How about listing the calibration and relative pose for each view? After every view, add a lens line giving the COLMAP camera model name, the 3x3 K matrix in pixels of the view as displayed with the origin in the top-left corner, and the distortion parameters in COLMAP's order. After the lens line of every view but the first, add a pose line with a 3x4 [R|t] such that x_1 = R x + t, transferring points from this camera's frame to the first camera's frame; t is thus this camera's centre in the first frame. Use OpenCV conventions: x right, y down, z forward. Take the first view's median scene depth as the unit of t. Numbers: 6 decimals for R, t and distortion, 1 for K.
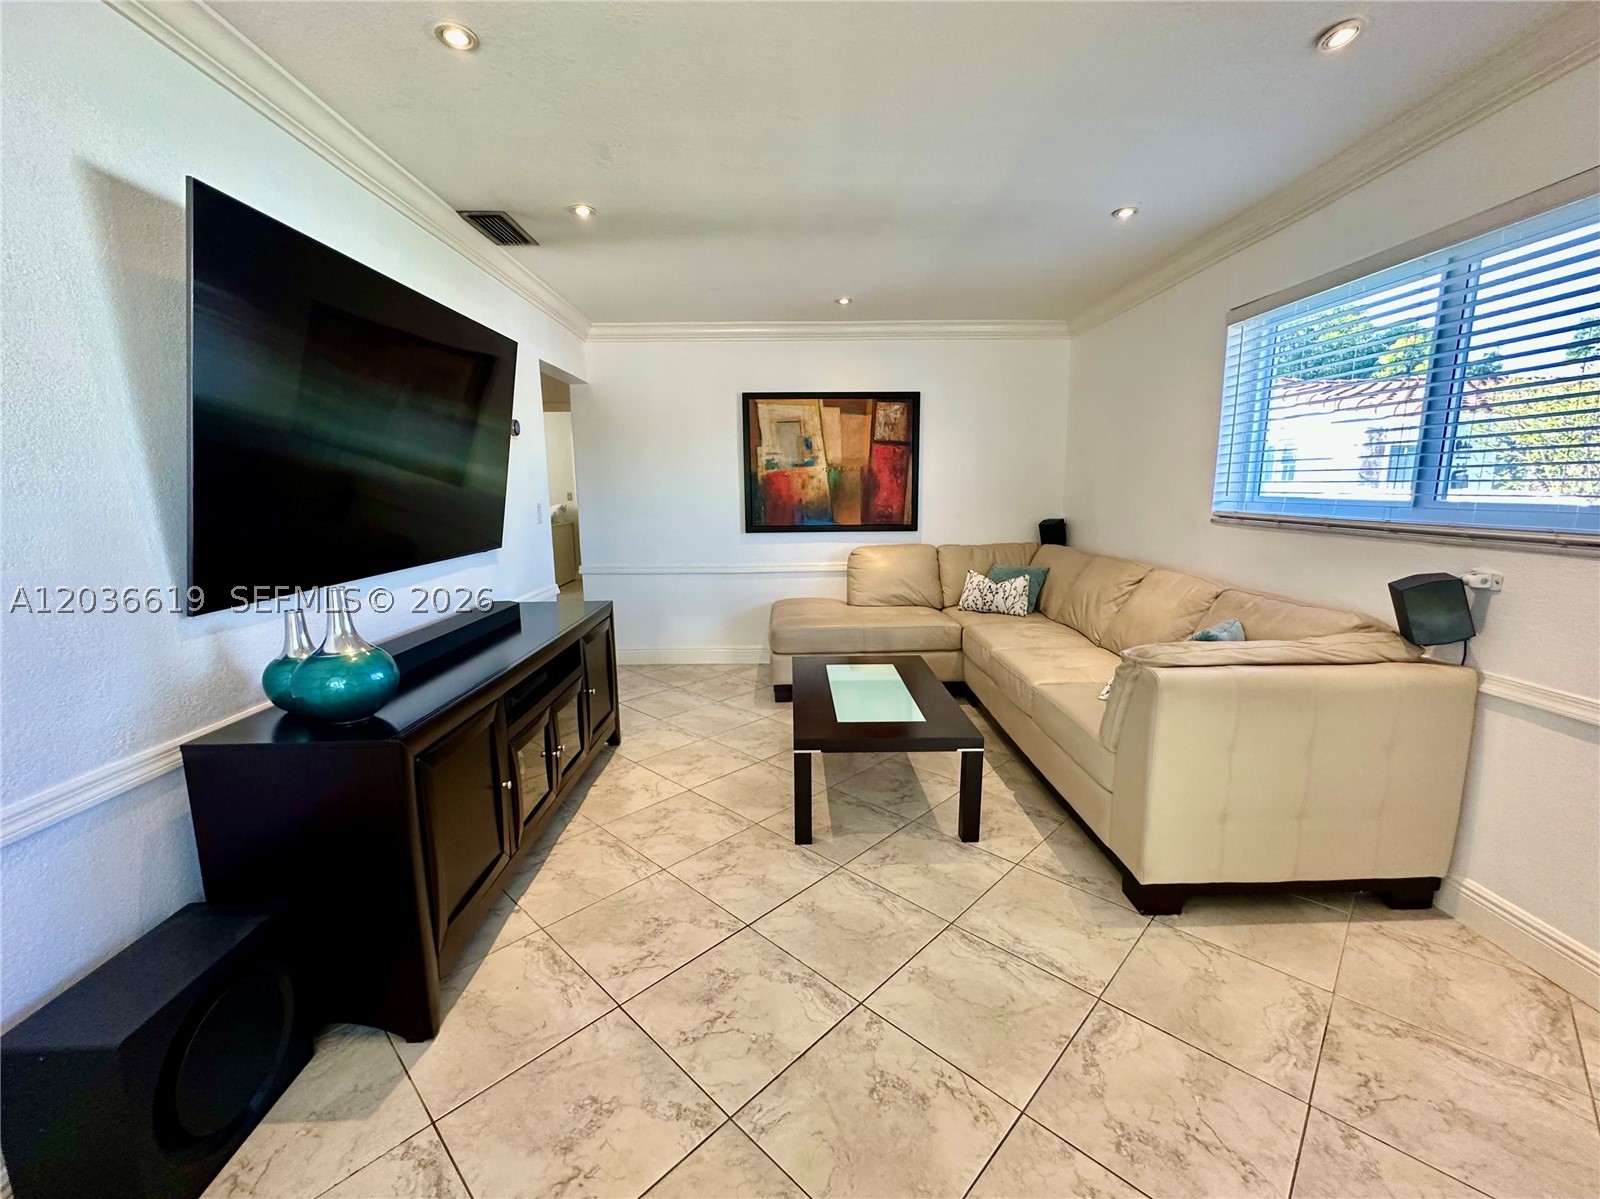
lens RADIAL K [[664.0, 0, 800.0], [0, 664.0, 599.5], [0, 0, 1]] dist [-0.000821, 0.000291]
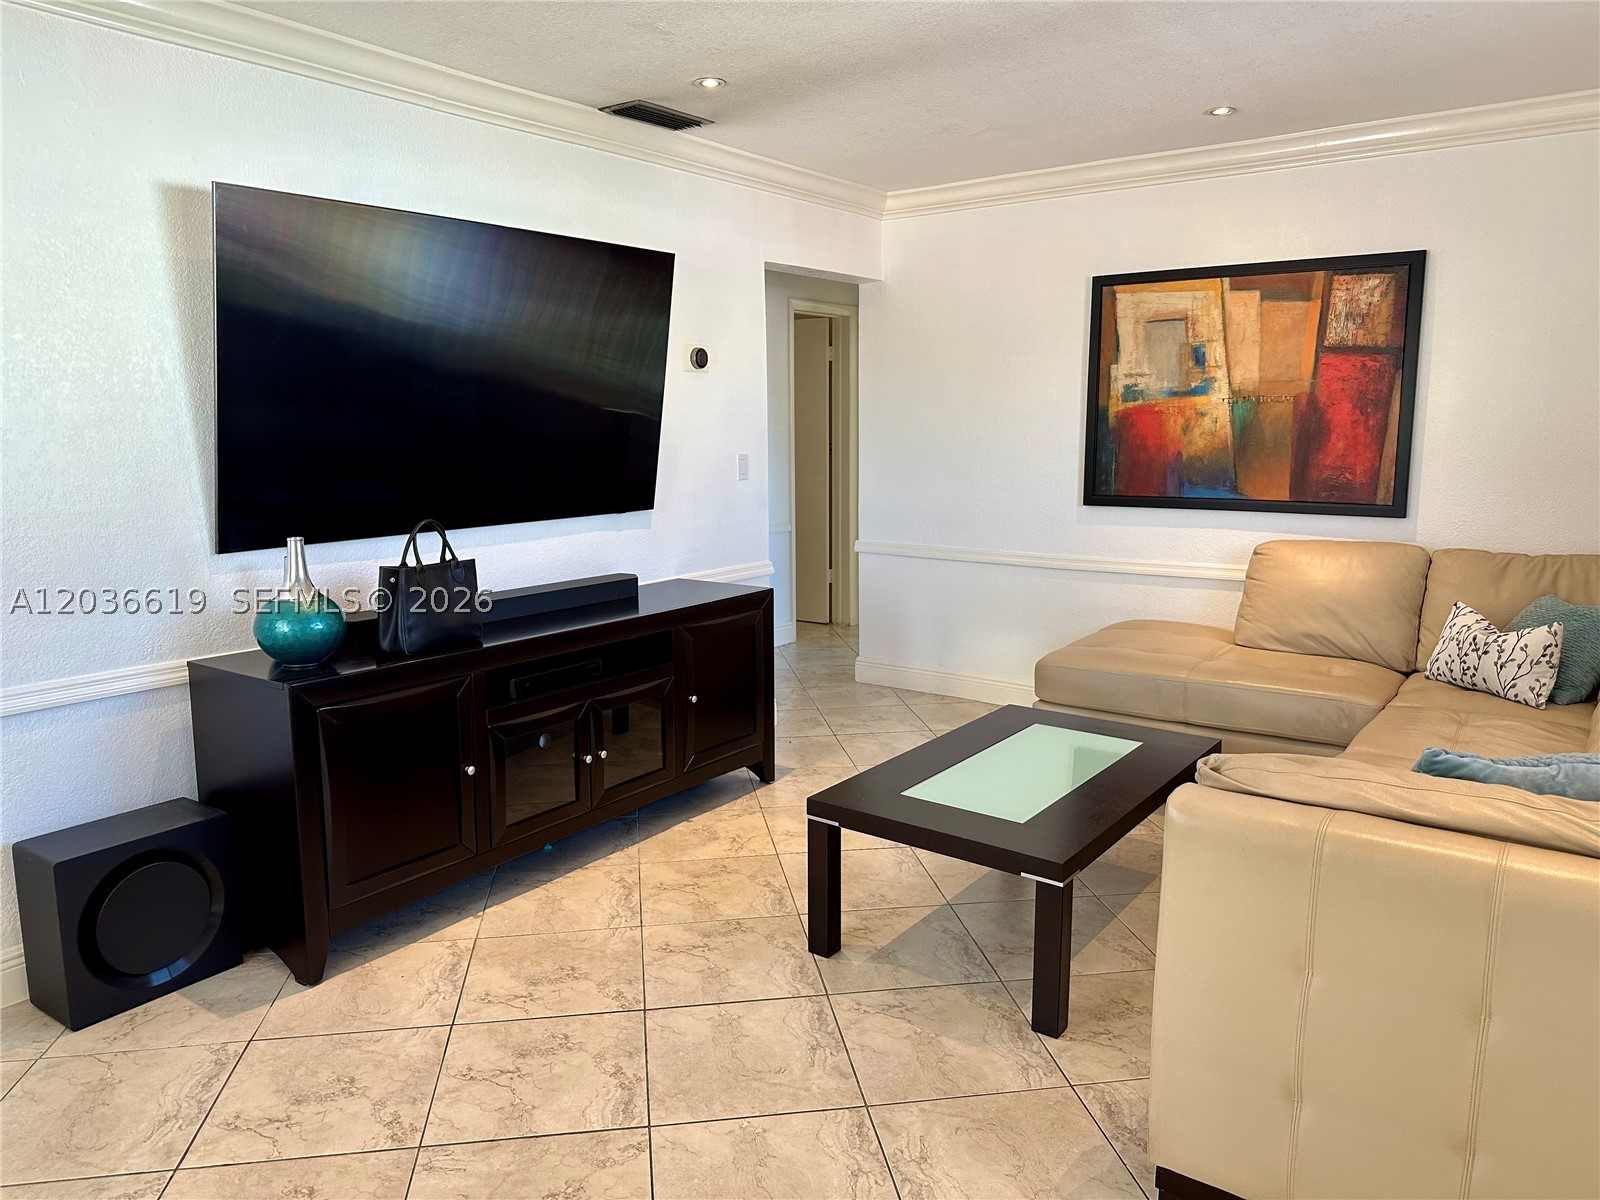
lens RADIAL K [[1118.3, 0, 790.0], [0, 1118.3, 590.5], [0, 0, 1]] dist [0.095432, -0.146005]
pose [[0.793989, 0.099131, -0.599795, 0.560056], [-0.103806, 0.994234, 0.026905, -0.035760], [0.599004, 0.040900, 0.799701, 0.012762]]
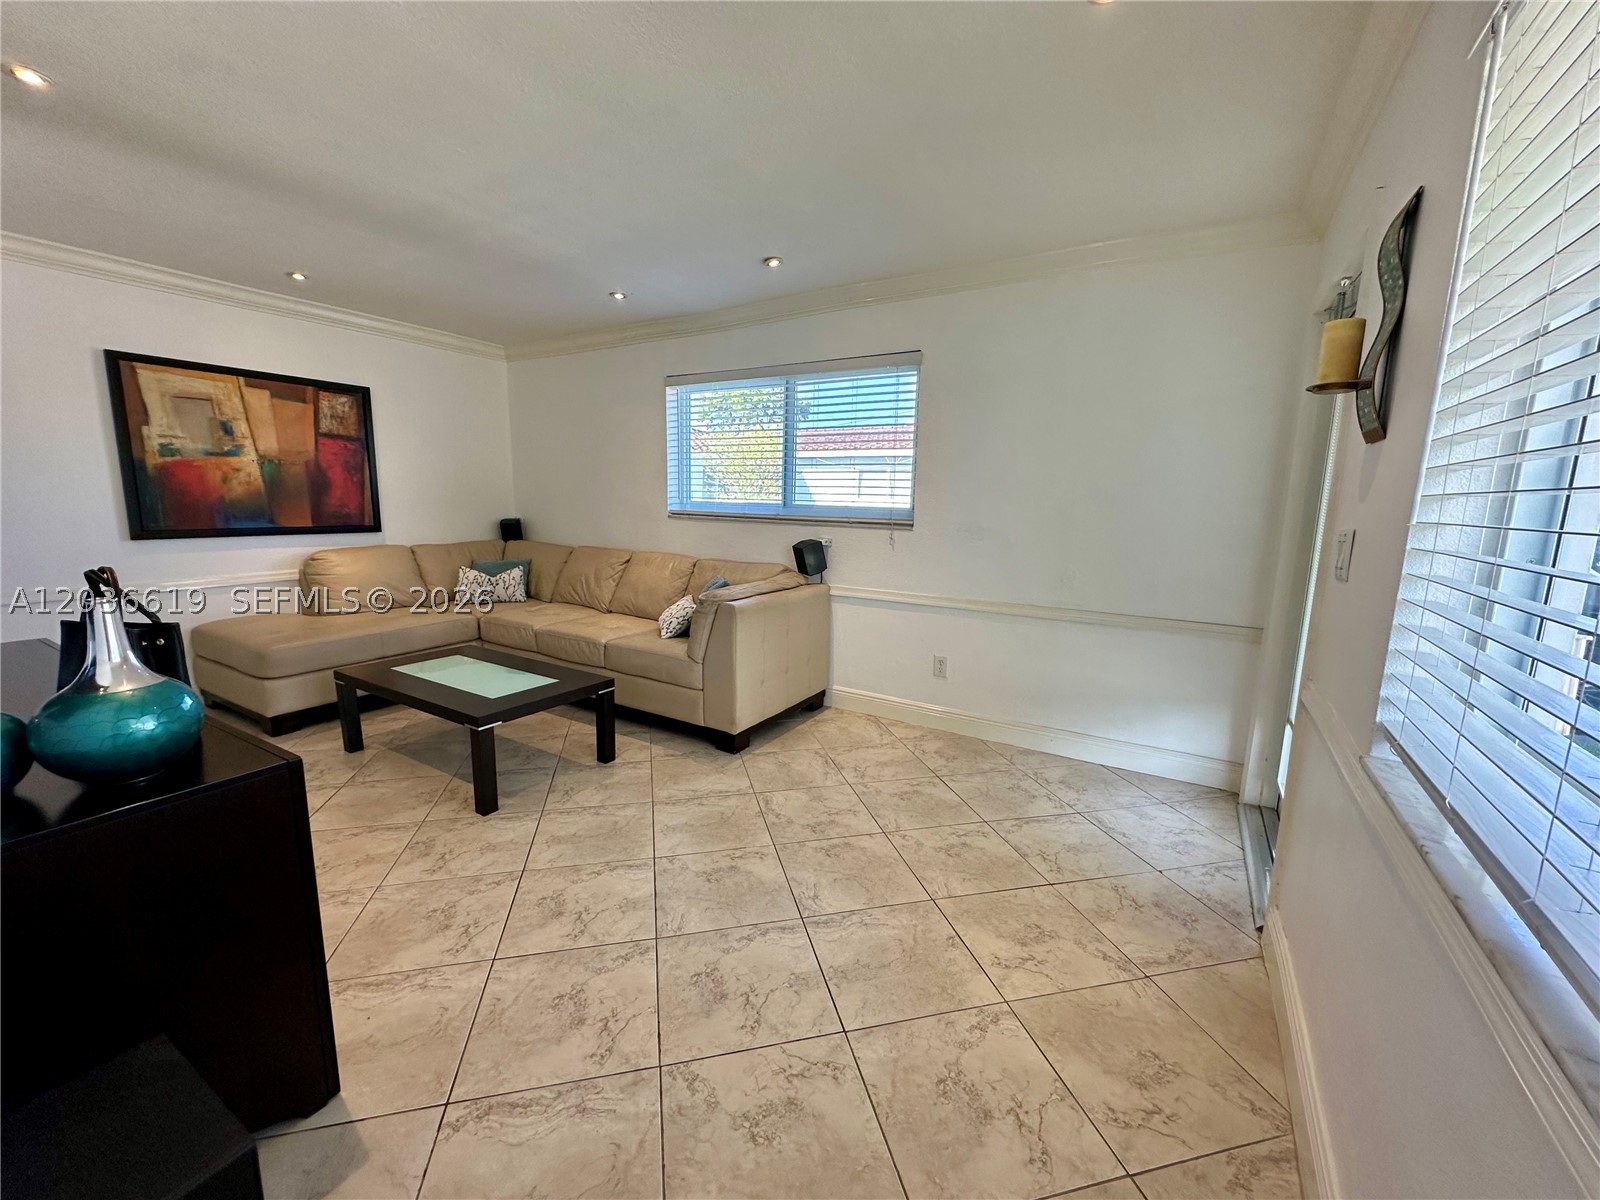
lens RADIAL K [[637.0, 0, 803.7], [0, 637.0, 599.5], [0, 0, 1]] dist [-0.004080, 0.000130]
pose [[0.534059, -0.113266, 0.837826, -0.472594], [0.115356, 0.991480, 0.060507, 0.015220], [-0.837540, 0.064334, 0.542575, -0.013768]]
